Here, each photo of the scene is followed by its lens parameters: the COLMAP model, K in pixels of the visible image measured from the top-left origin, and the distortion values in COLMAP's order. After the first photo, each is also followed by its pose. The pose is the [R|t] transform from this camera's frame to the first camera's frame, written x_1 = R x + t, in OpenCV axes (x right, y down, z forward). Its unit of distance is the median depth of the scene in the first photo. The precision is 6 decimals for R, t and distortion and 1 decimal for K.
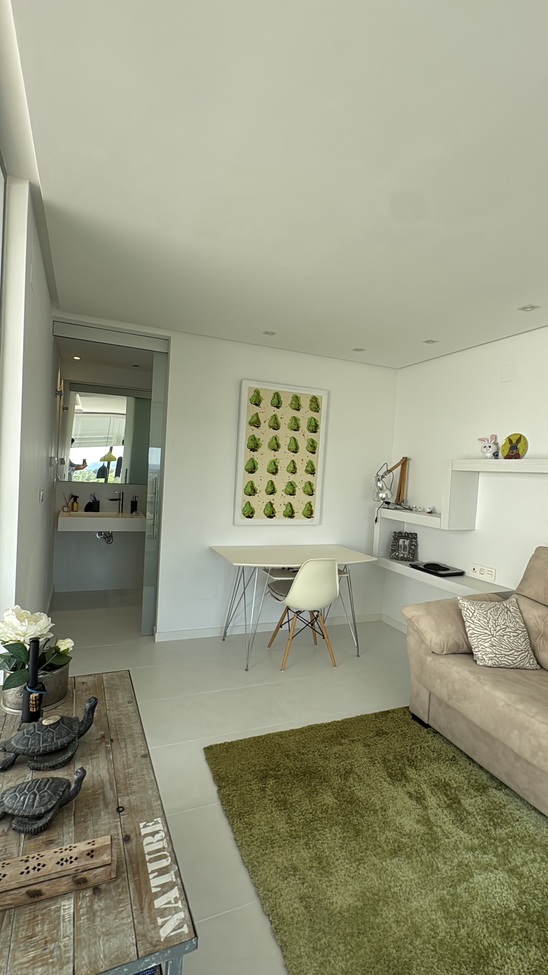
lens RADIAL K [[446.4, 0, 273.4], [0, 446.4, 488.0], [0, 0, 1]] dist [-0.005292, 0.001468]
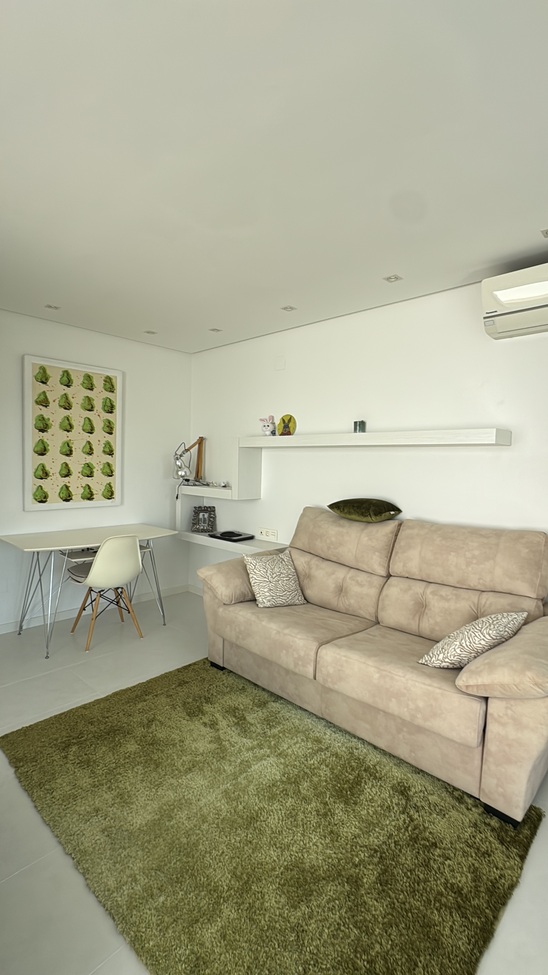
lens RADIAL K [[446.4, 0, 273.3], [0, 446.4, 487.3], [0, 0, 1]] dist [-0.005292, 0.001468]
pose [[0.916345, -0.054623, 0.396645, 0.032797], [0.042565, 0.998326, 0.039146, 0.027352], [-0.398120, -0.018988, 0.917137, -0.091951]]
